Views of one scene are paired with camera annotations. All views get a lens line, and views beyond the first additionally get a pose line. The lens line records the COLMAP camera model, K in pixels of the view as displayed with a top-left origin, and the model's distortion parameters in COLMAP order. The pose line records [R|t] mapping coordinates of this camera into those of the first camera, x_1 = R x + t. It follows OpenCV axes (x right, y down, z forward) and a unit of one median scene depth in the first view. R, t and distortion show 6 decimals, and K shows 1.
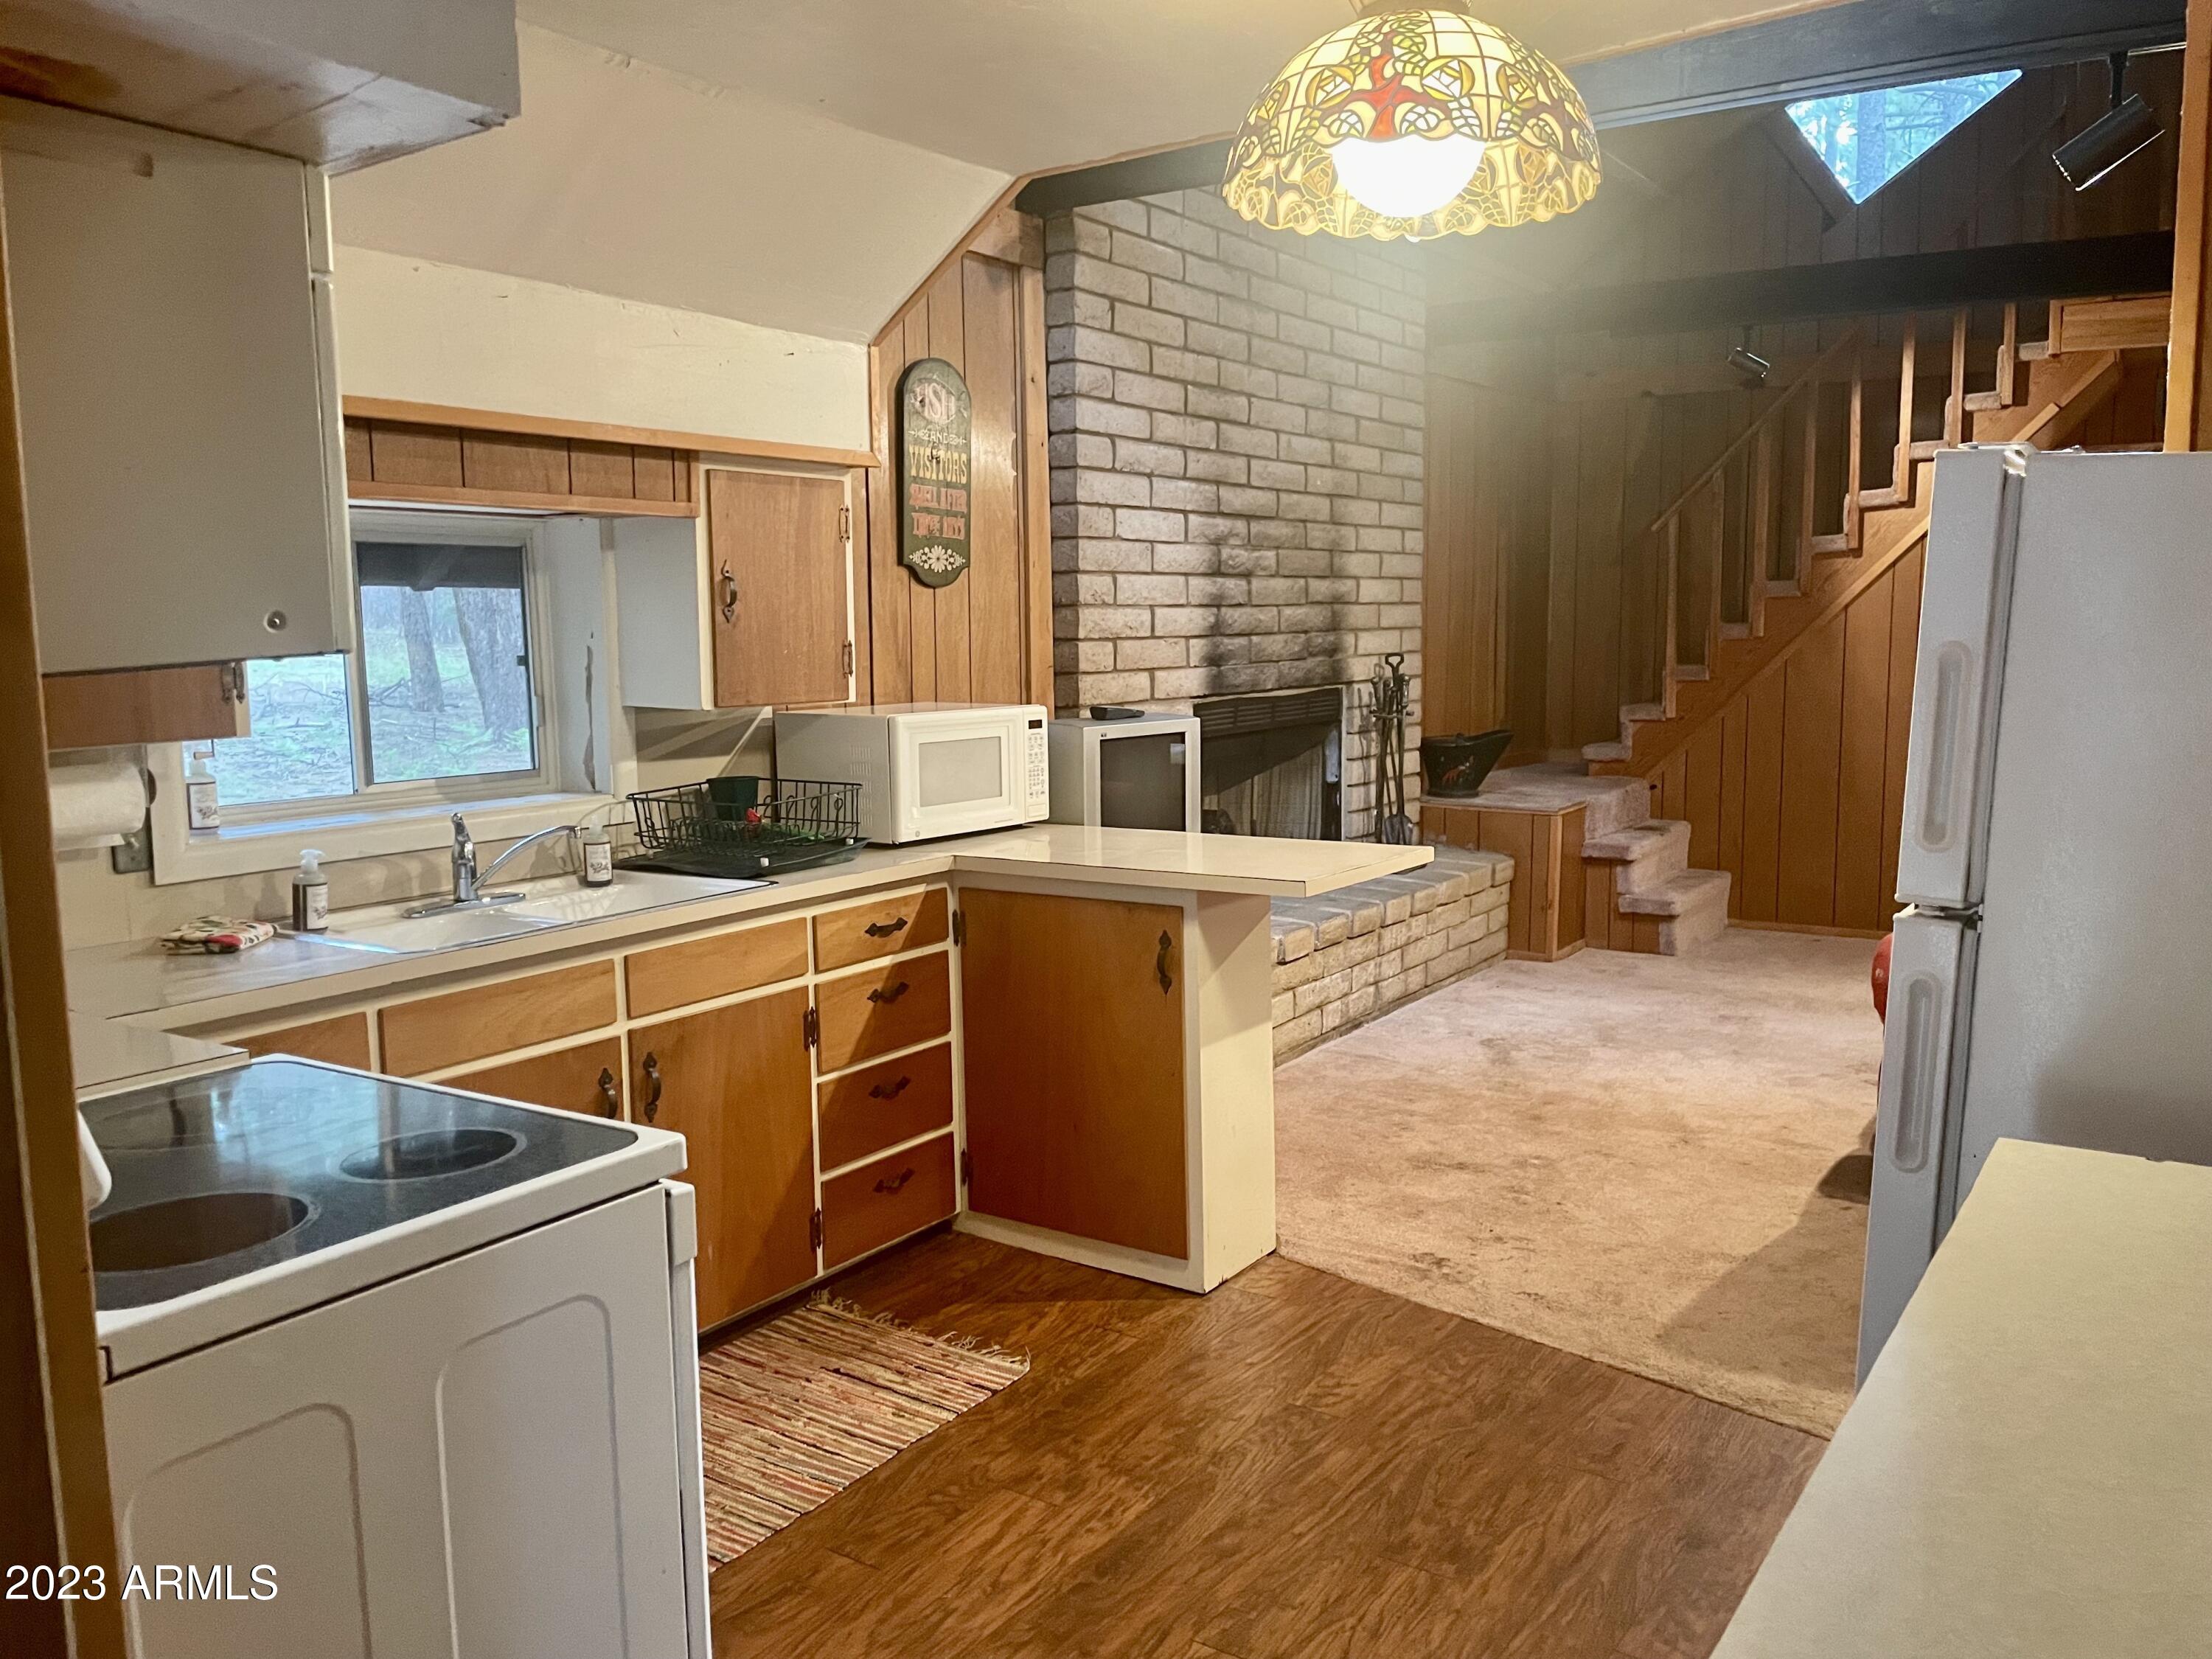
lens RADIAL K [[1665.9, 0, 1106.0], [0, 1665.9, 829.5], [0, 0, 1]] dist [0.087675, -0.117186]
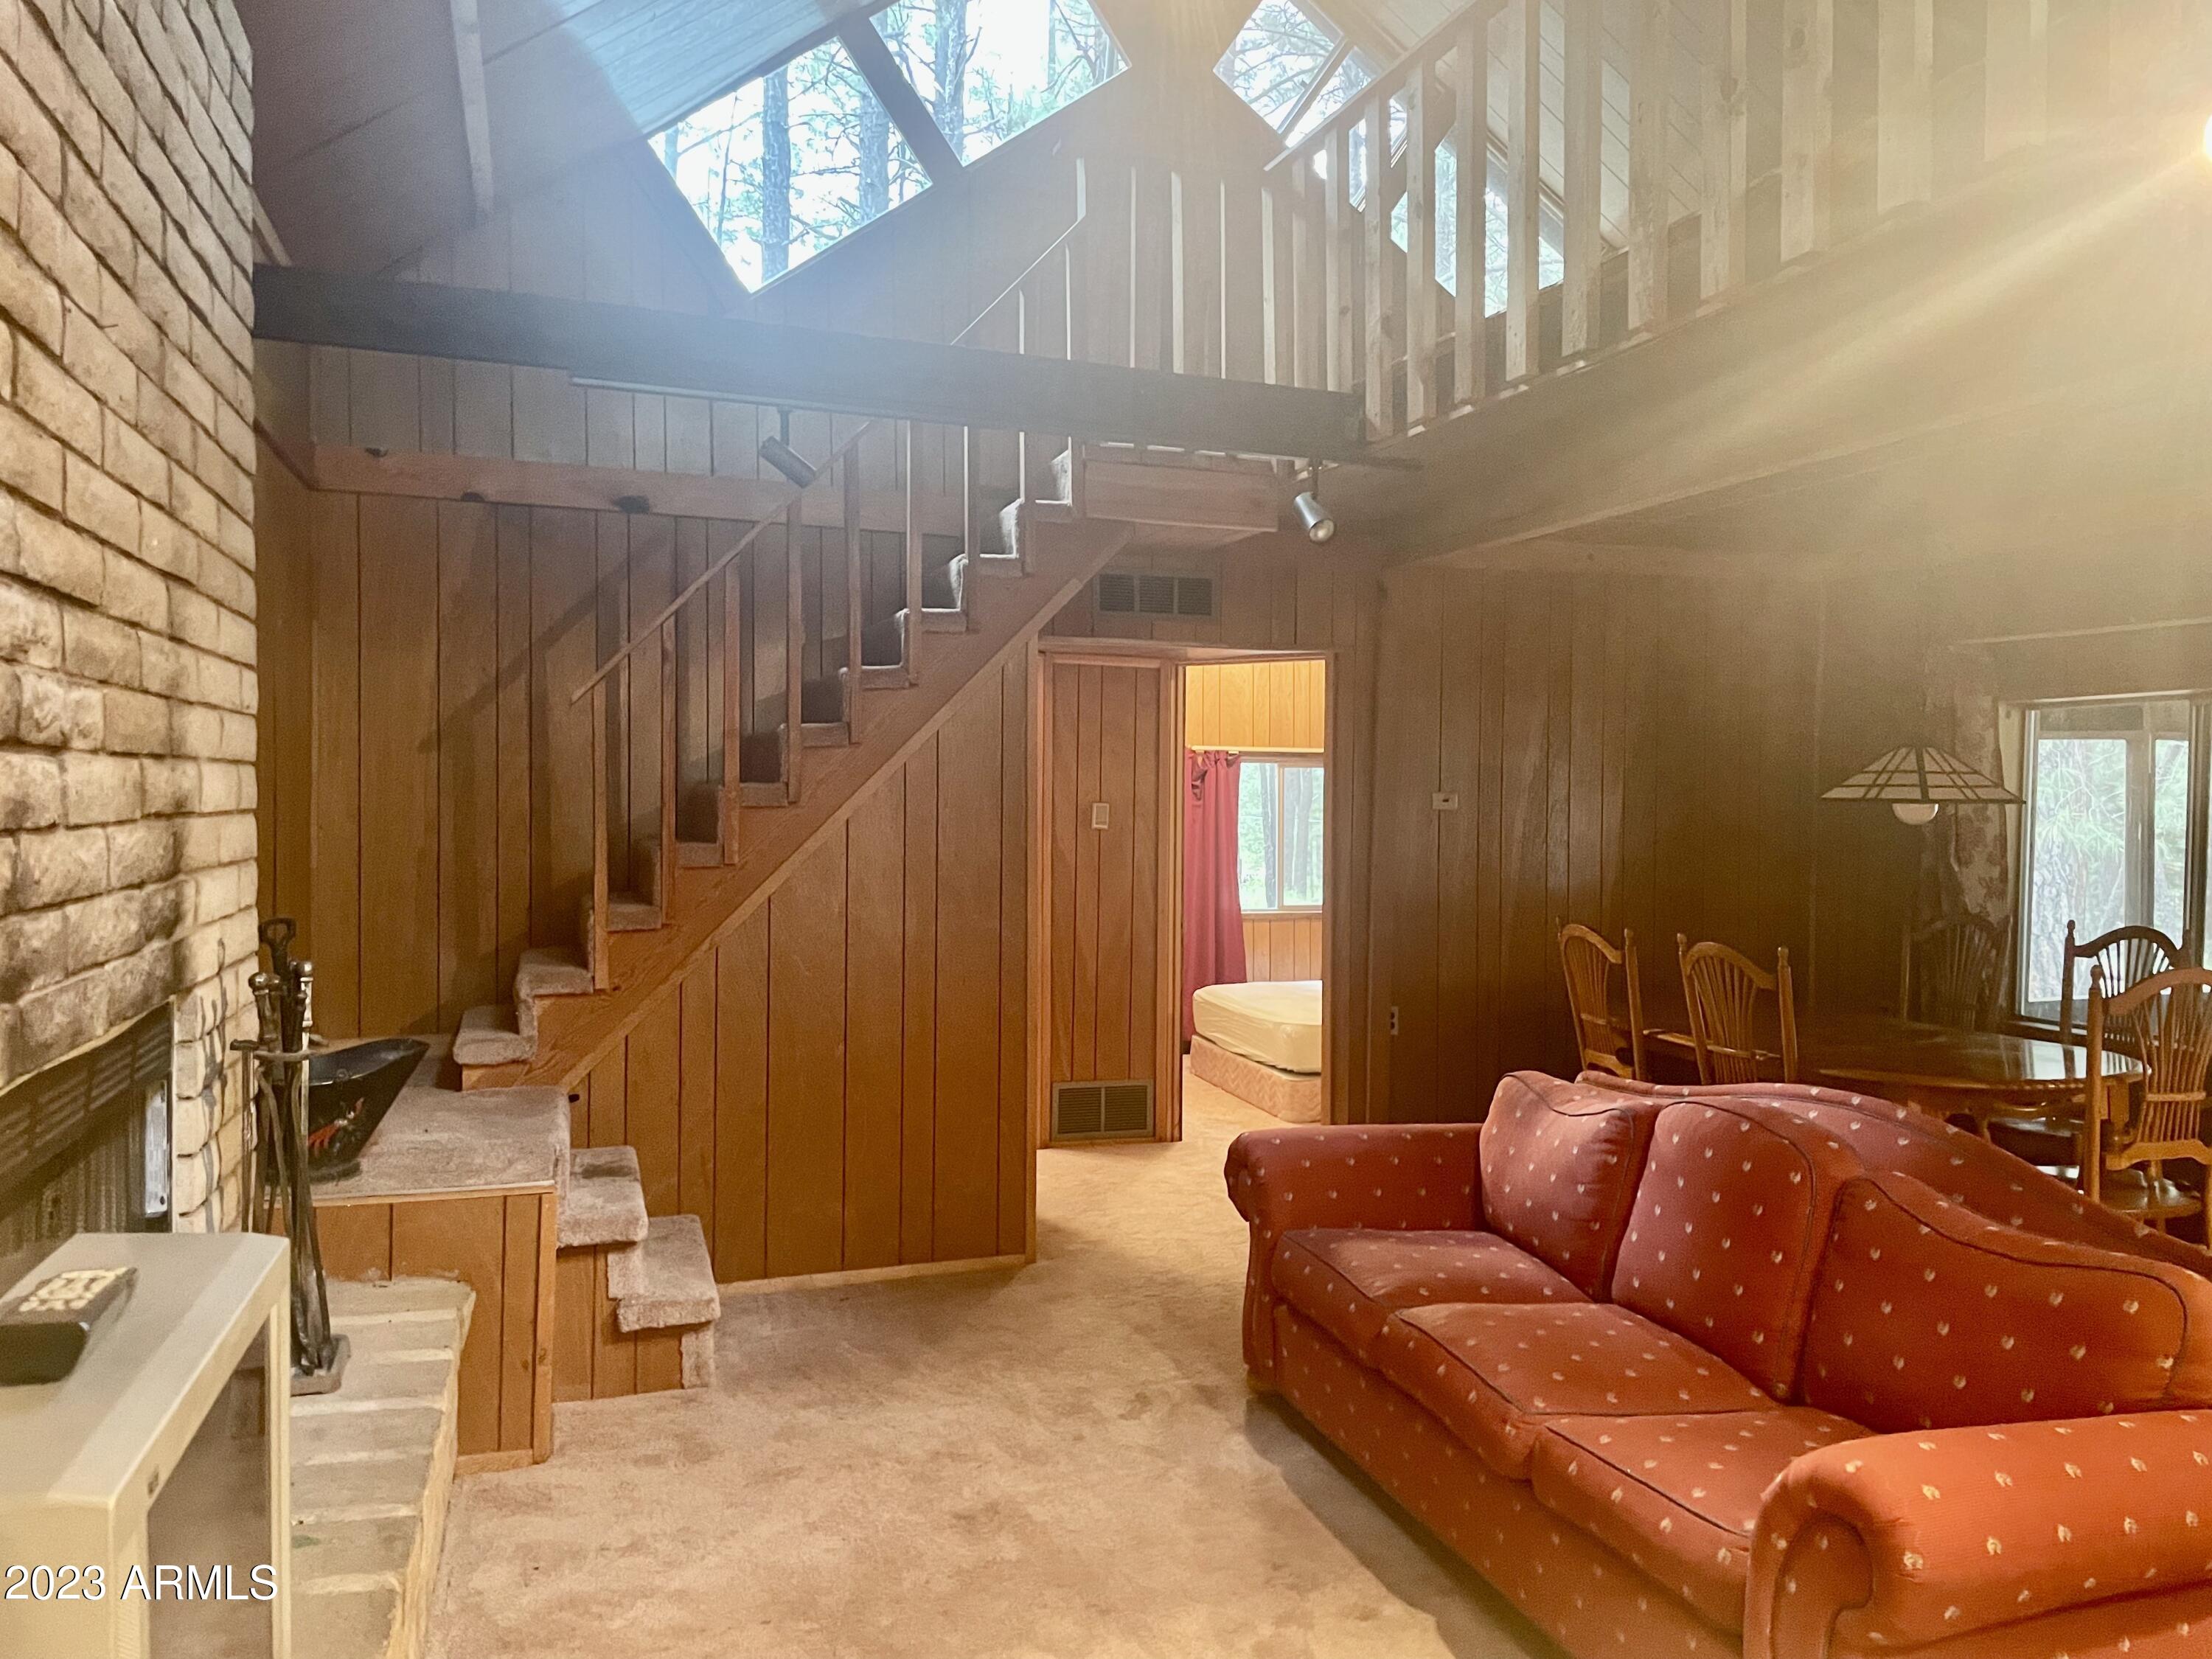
lens RADIAL K [[1665.9, 0, 1106.0], [0, 1665.9, 829.5], [0, 0, 1]] dist [0.087675, -0.117186]
pose [[0.602074, 0.000141, 0.798440, -0.086014], [0.084700, 0.994346, -0.064045, -0.096199], [-0.793935, 0.106188, 0.598658, 0.628263]]
